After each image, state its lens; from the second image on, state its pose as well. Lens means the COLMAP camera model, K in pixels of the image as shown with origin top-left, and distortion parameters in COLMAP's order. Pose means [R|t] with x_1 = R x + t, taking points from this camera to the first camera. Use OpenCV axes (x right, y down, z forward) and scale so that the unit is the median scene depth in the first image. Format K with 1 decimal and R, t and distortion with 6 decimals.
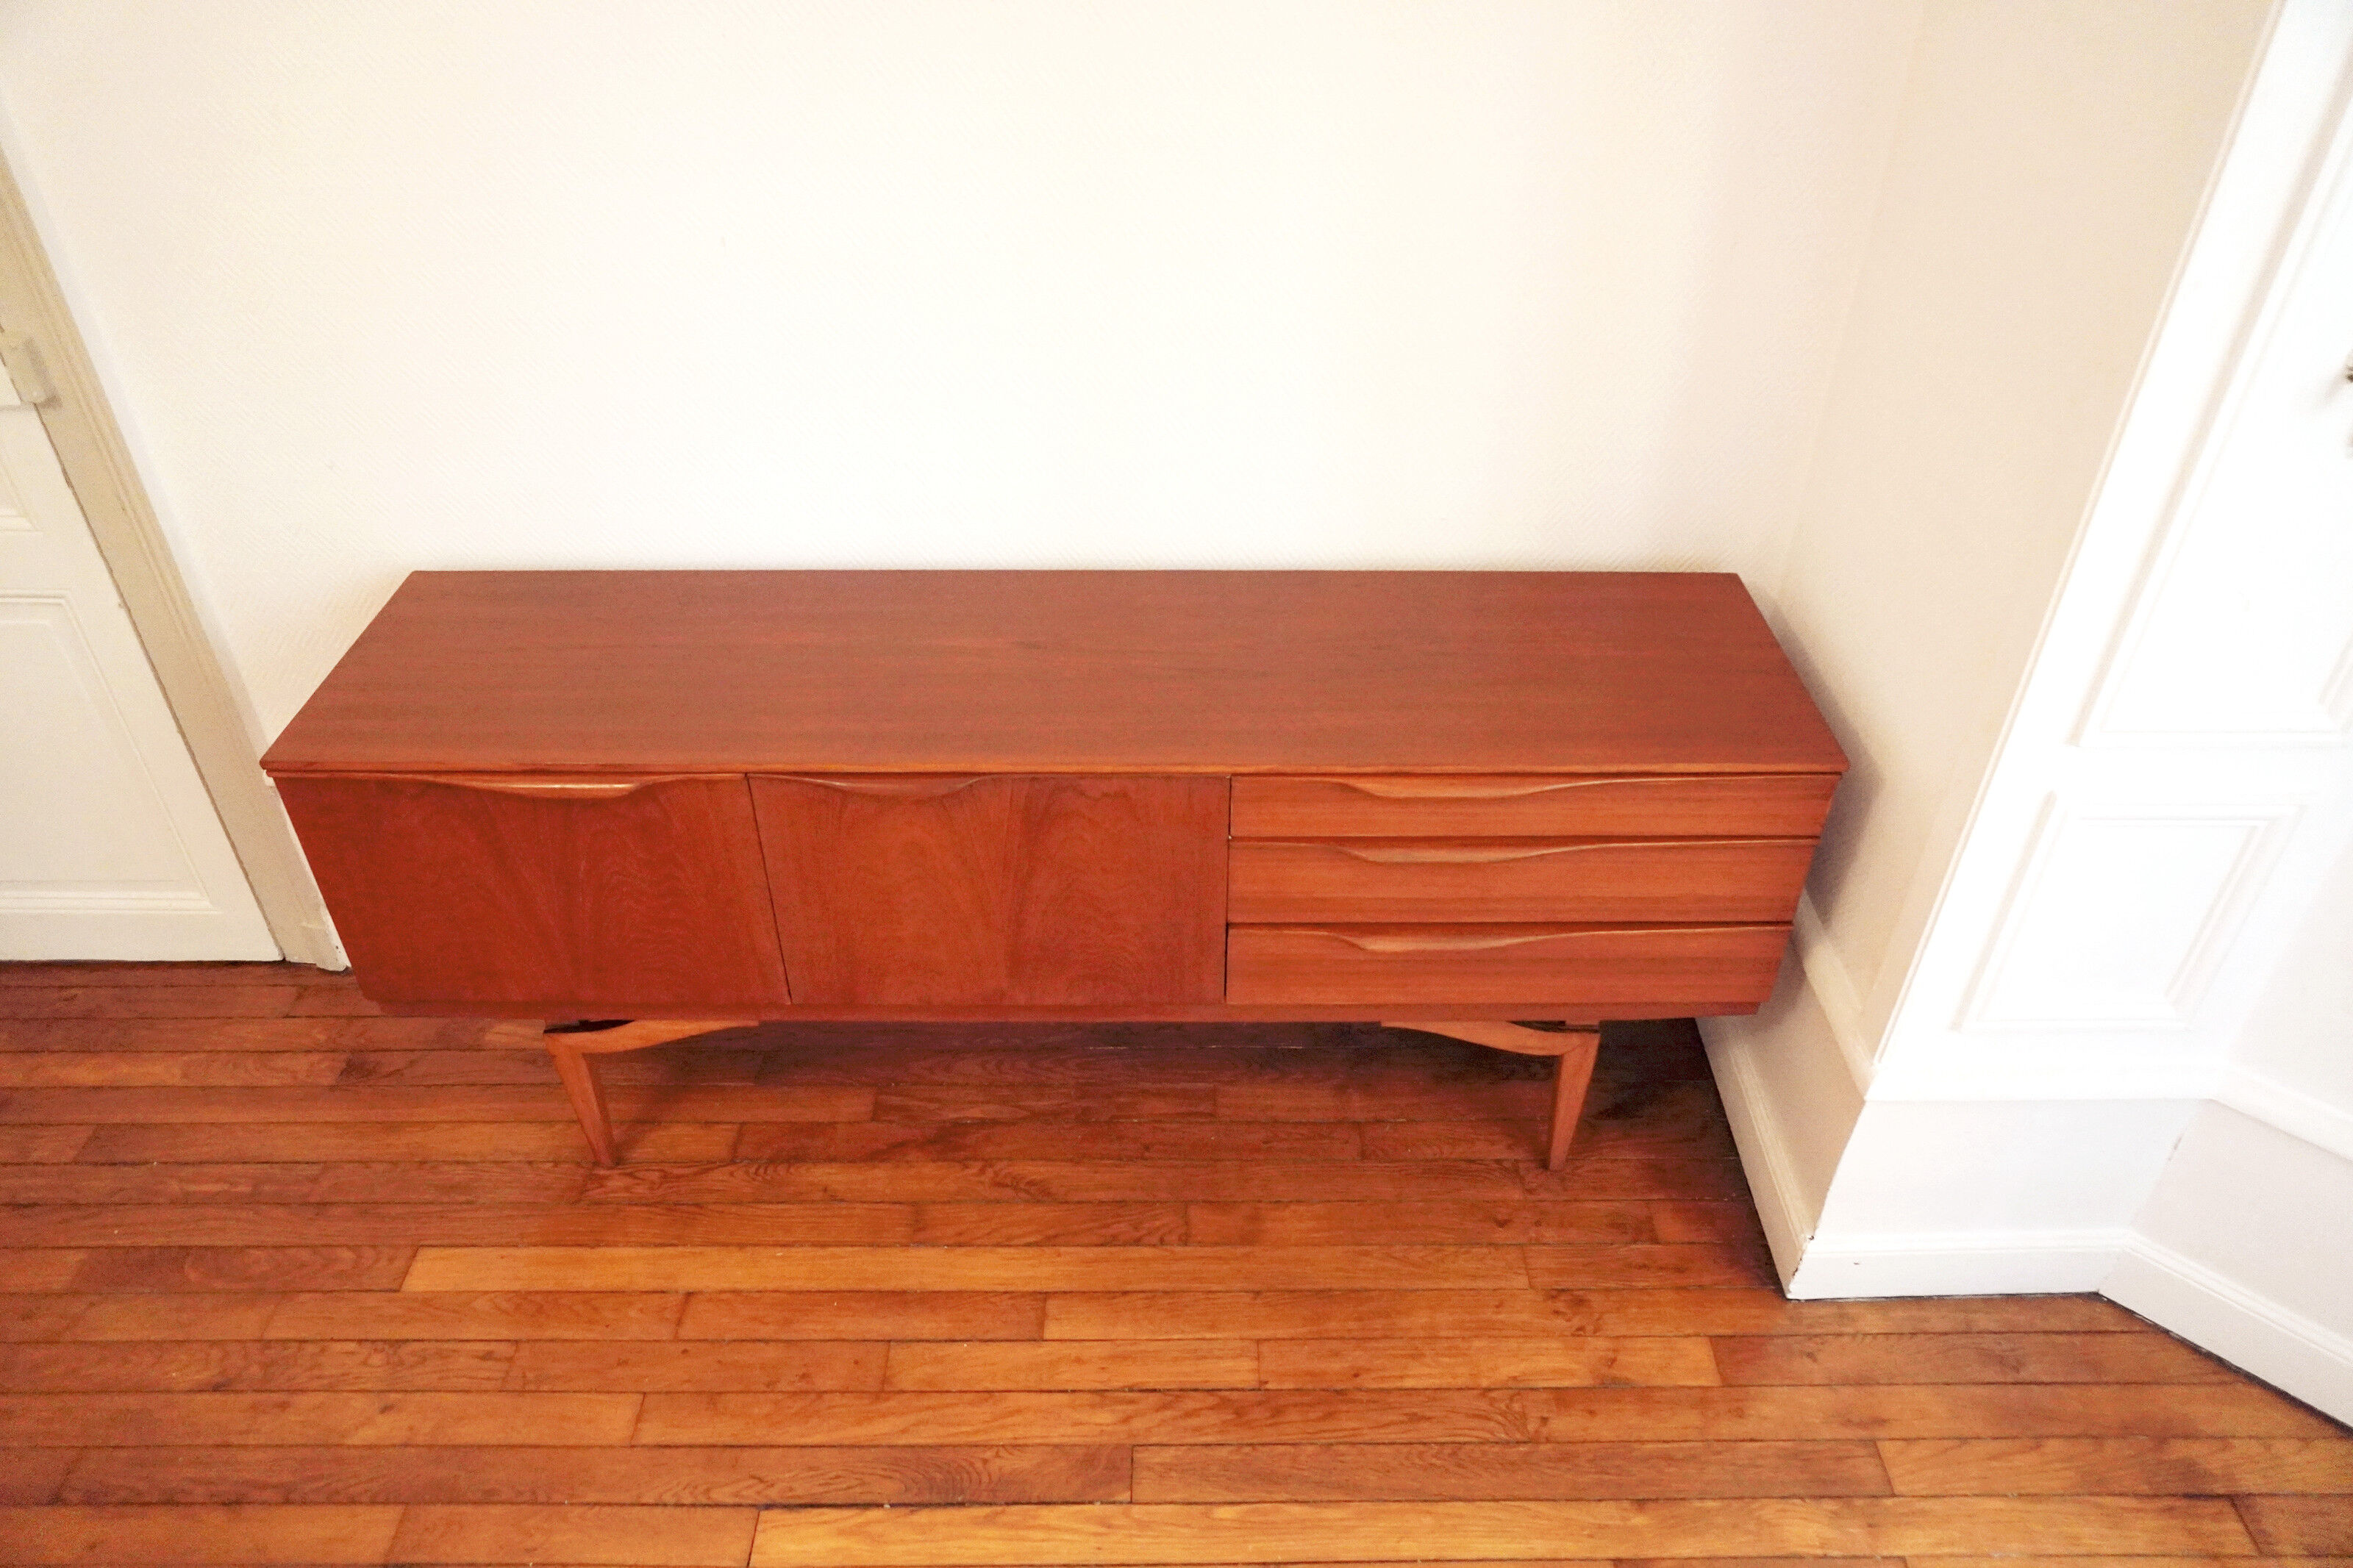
lens RADIAL K [[1590.1, 0, 1190.7], [0, 1590.1, 781.8], [0, 0, 1]] dist [-0.059030, 0.045986]
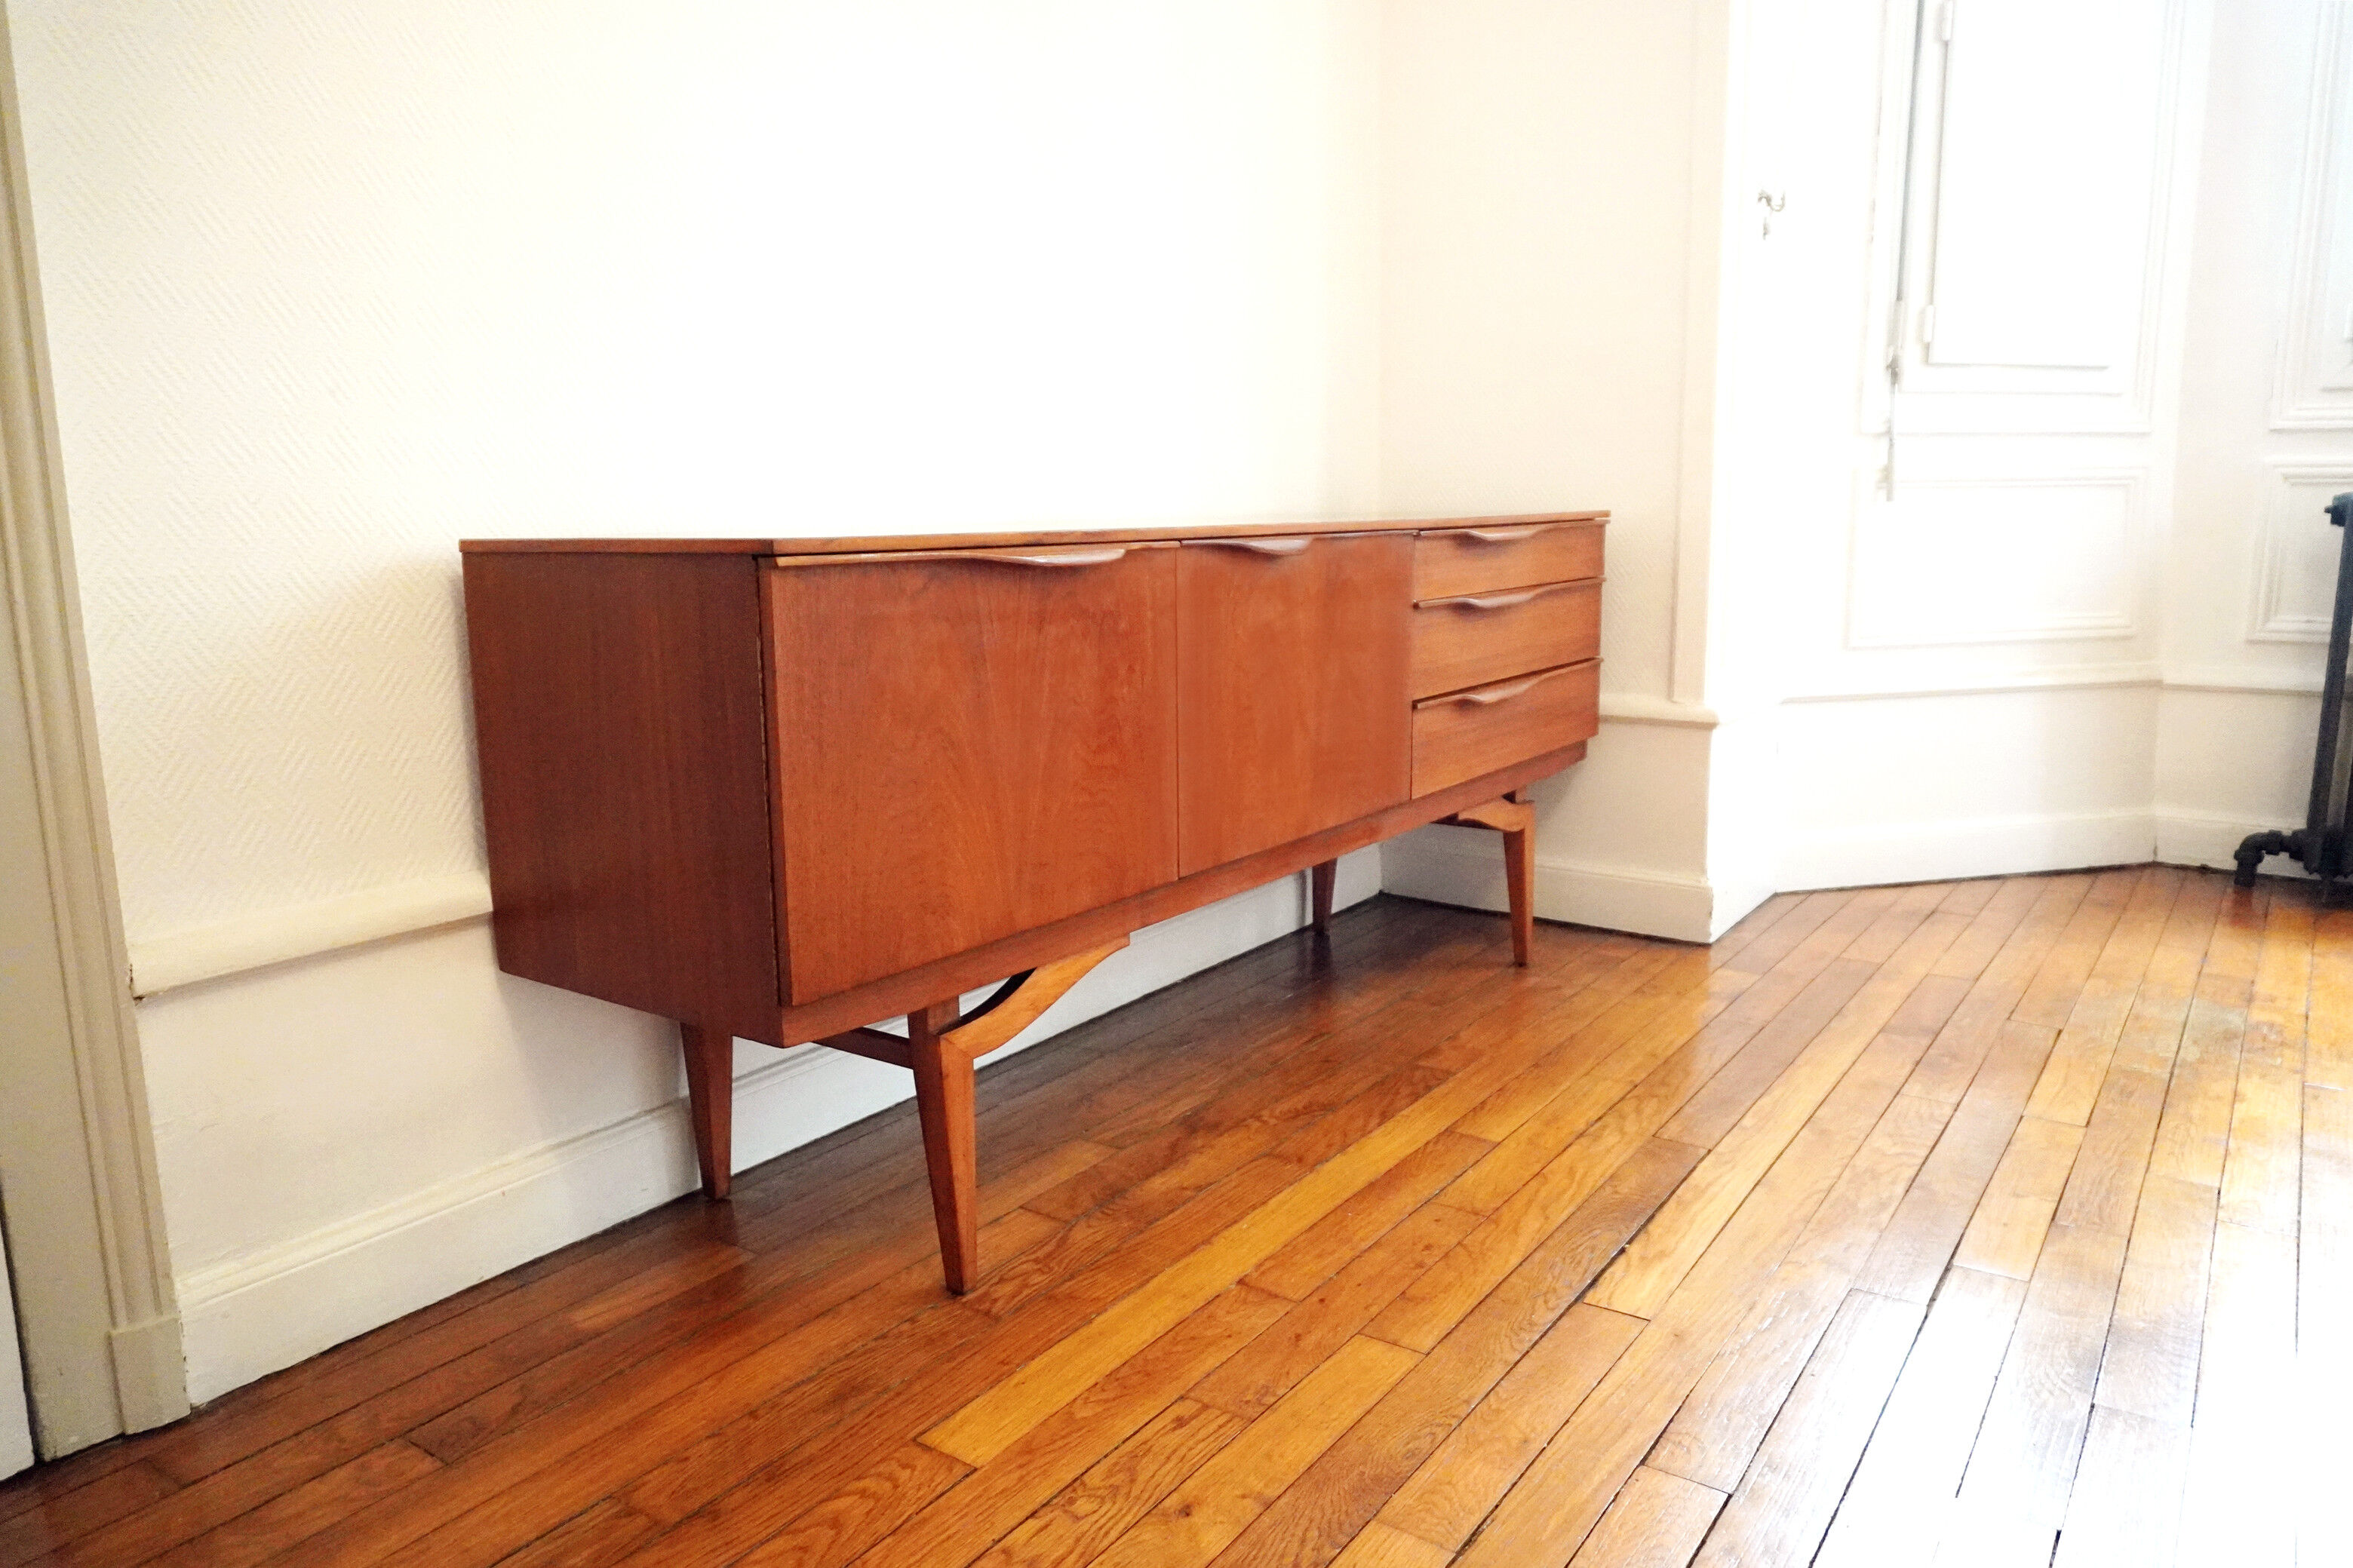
lens RADIAL K [[1590.1, 0, 1190.7], [0, 1590.1, 781.8], [0, 0, 1]] dist [-0.059030, 0.045986]
pose [[0.584177, -0.157593, 0.796179, -0.937345], [0.495167, 0.846453, -0.195772, 0.269806], [-0.643076, 0.508607, 0.572513, 0.476597]]
